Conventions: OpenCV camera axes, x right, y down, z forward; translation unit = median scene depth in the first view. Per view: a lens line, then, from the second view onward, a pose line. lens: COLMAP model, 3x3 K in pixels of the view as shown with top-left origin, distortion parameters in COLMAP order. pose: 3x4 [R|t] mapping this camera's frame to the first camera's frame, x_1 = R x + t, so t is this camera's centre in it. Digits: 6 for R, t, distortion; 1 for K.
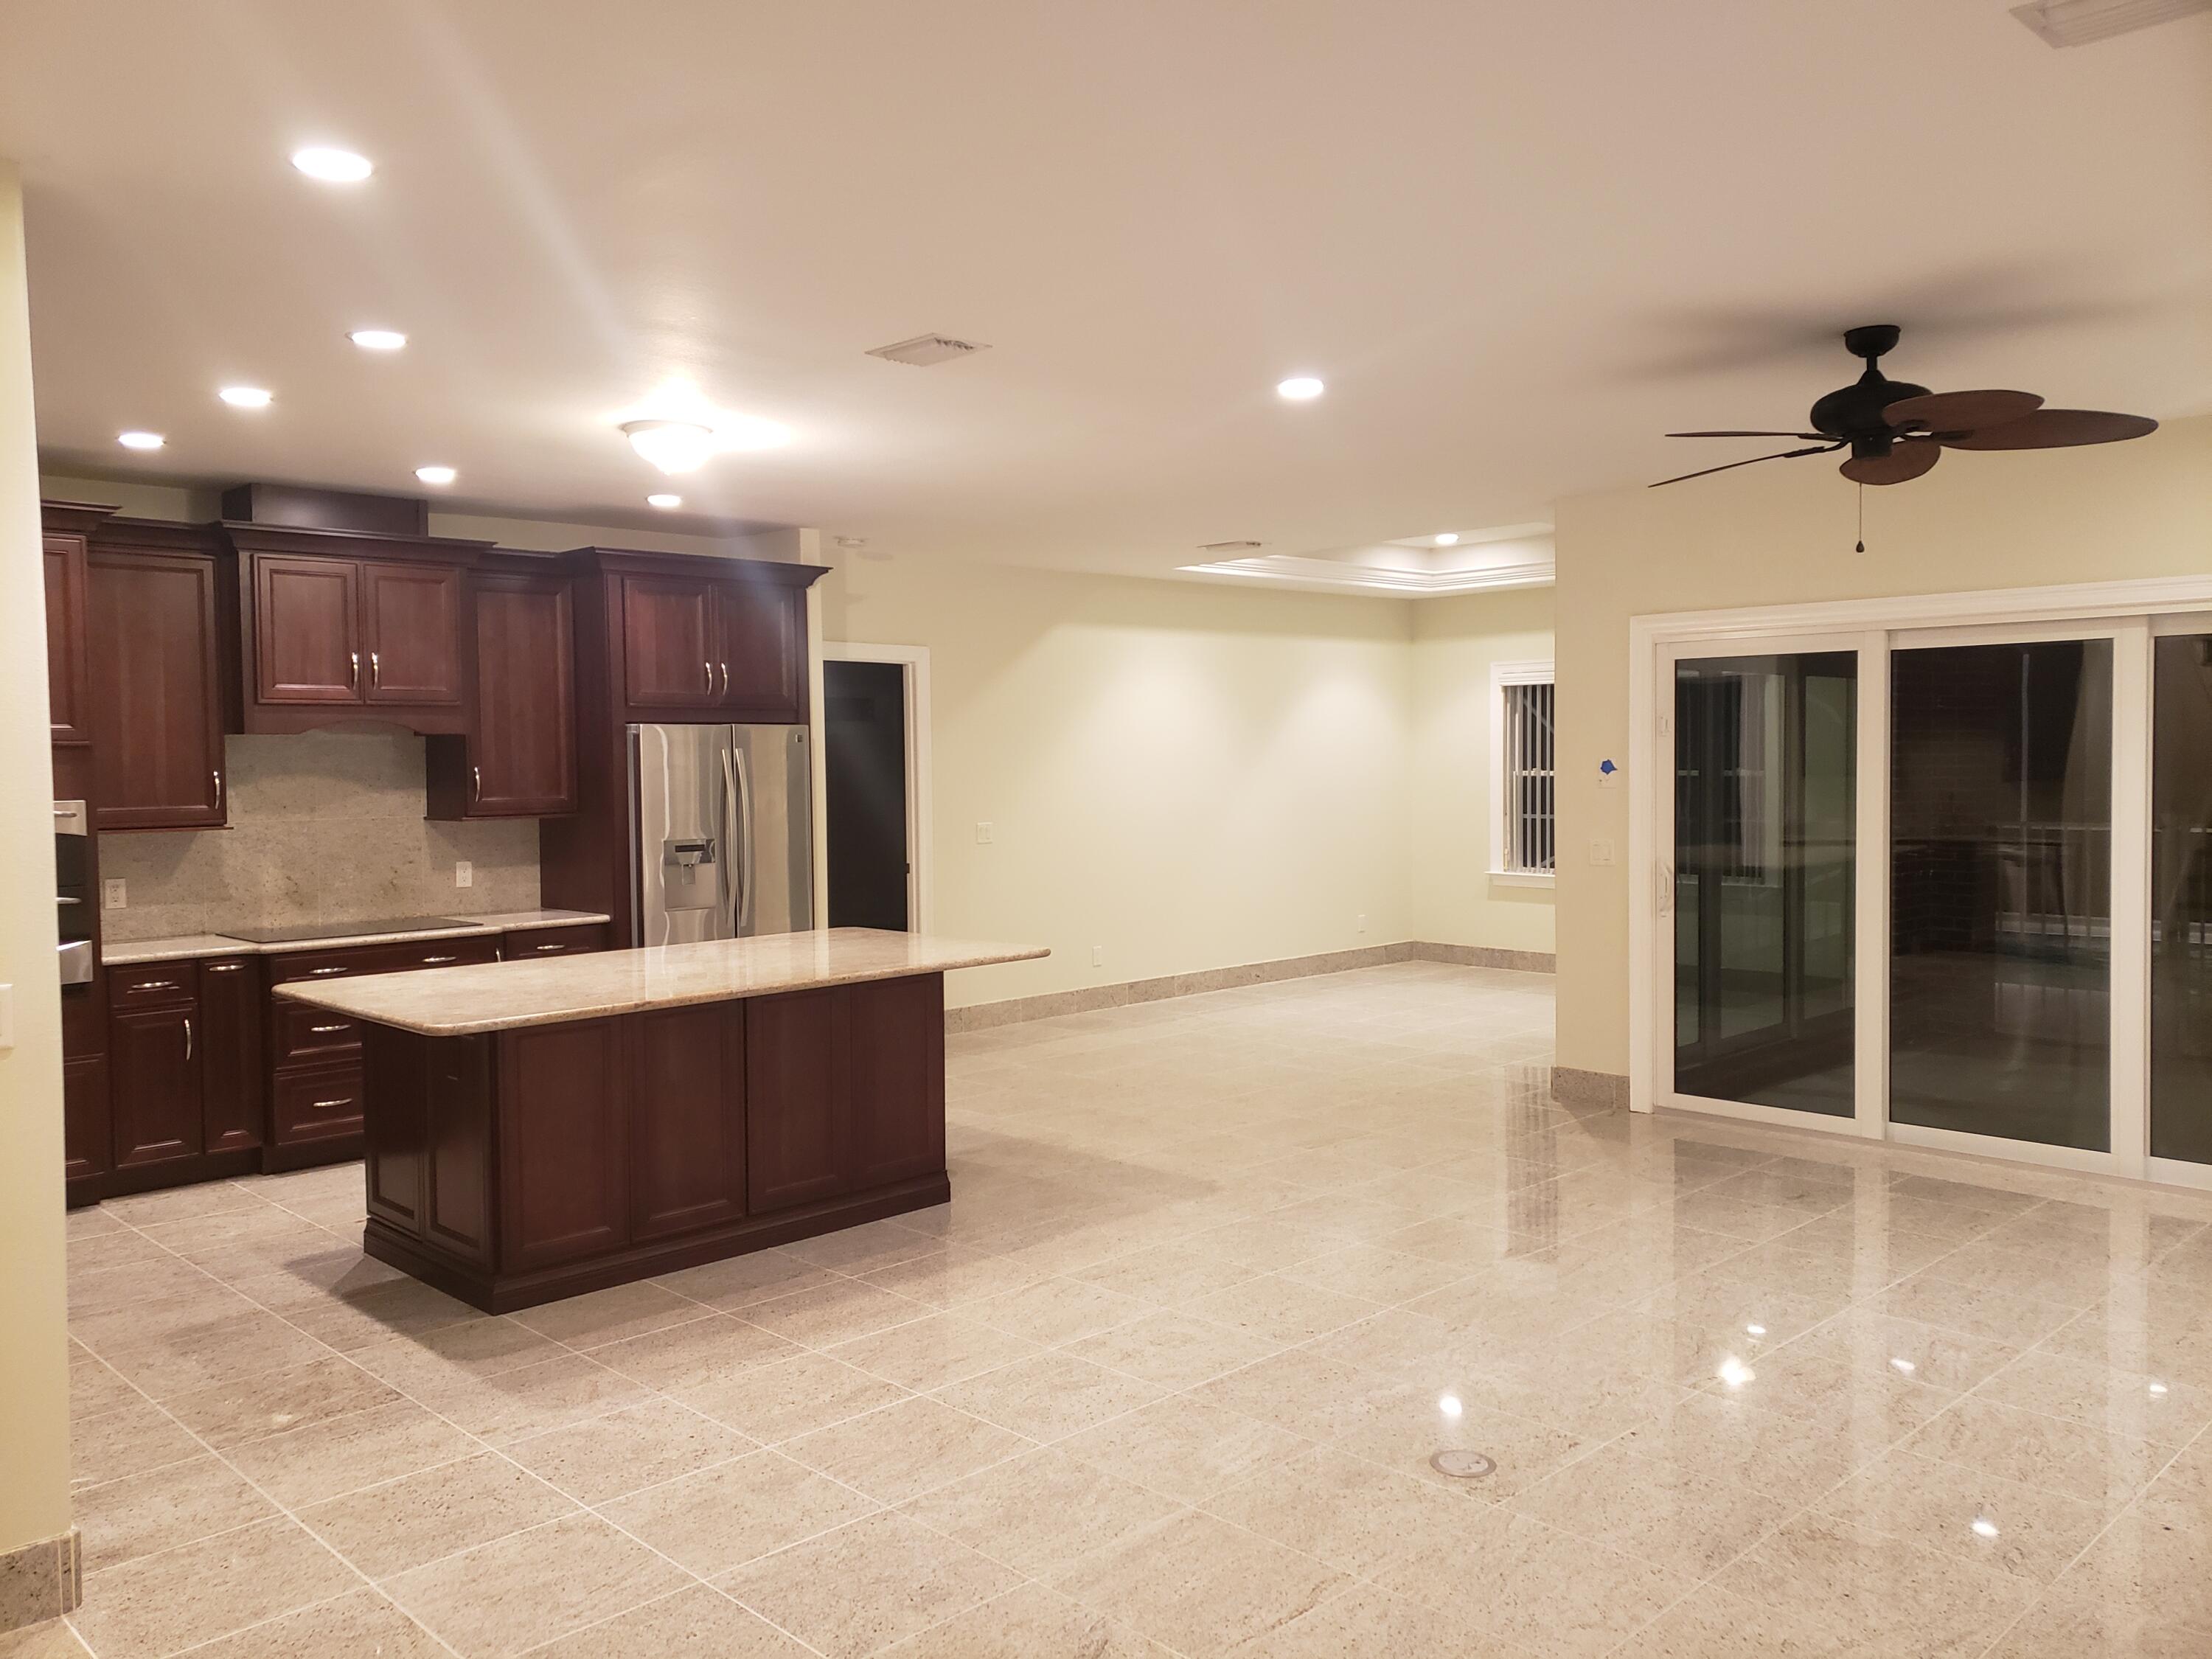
lens RADIAL K [[1702.3, 0, 1040.6], [0, 1702.3, 778.8], [0, 0, 1]] dist [0.040231, -0.033947]
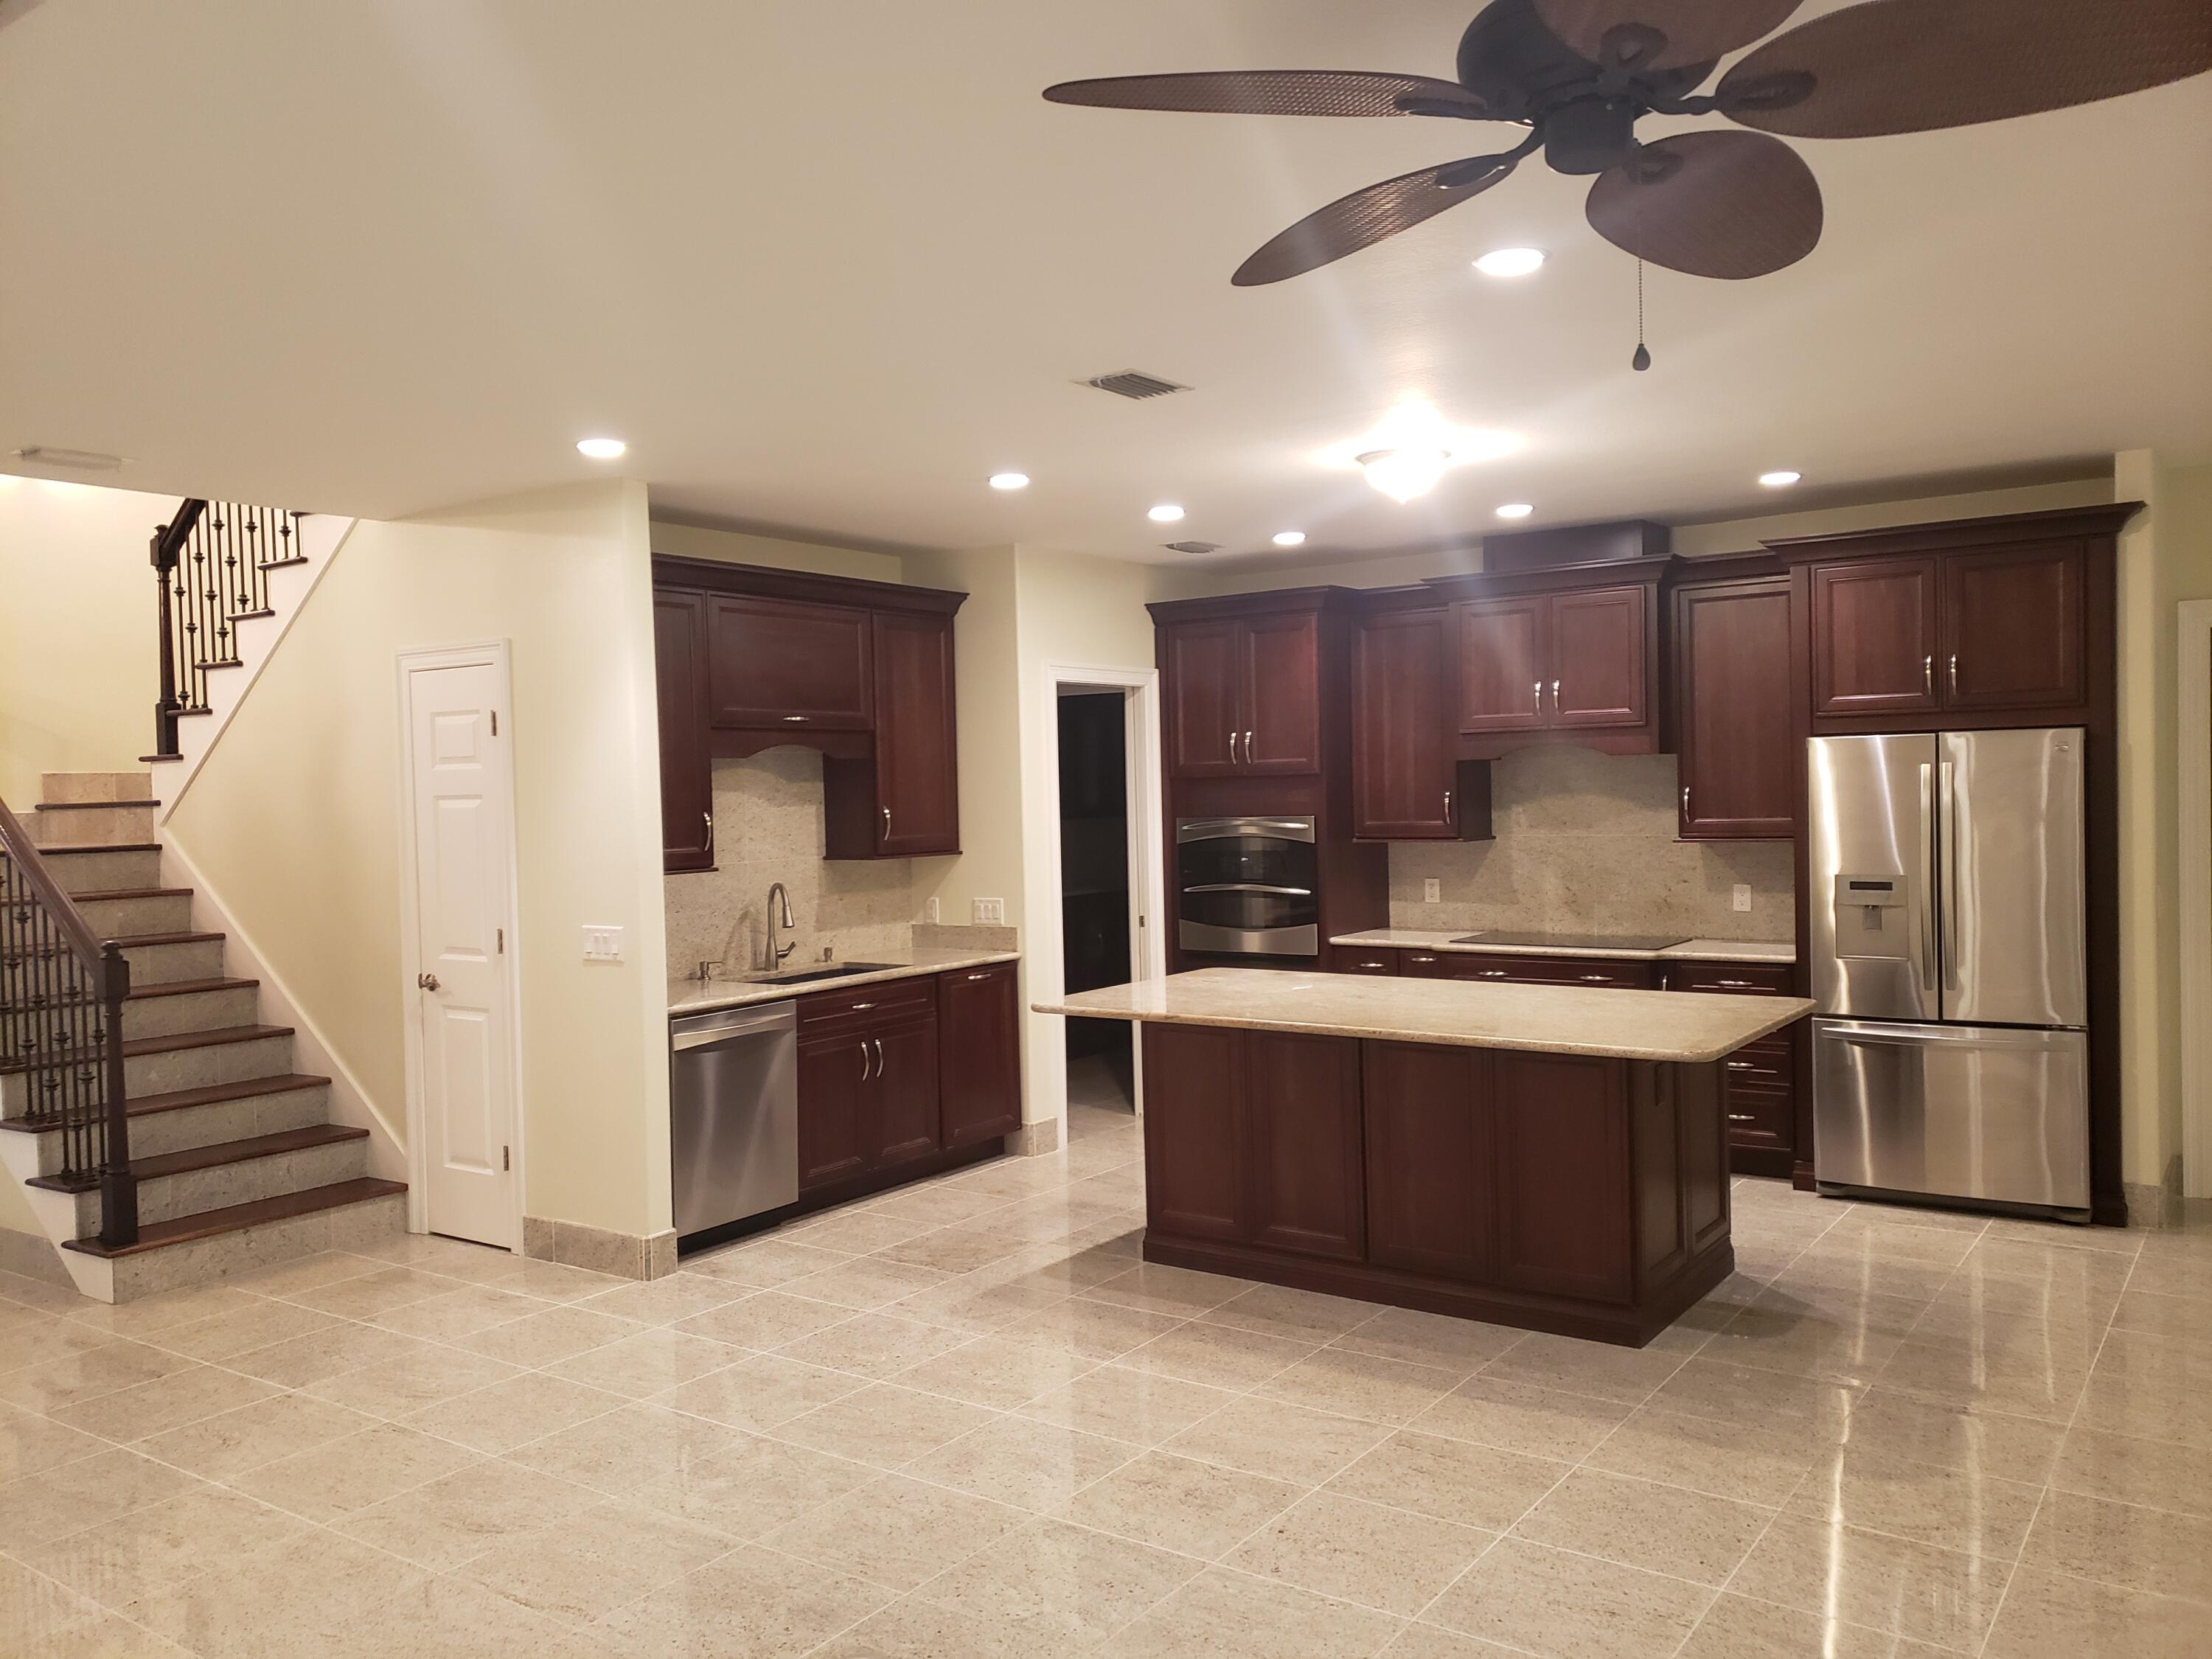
lens RADIAL K [[1702.3, 0, 1118.2], [0, 1702.3, 824.2], [0, 0, 1]] dist [0.040231, -0.033947]
pose [[0.197584, 0.030207, -0.979820, 0.737136], [0.008572, 0.999434, 0.032540, -0.026674], [0.980248, -0.014828, 0.197214, 0.663346]]
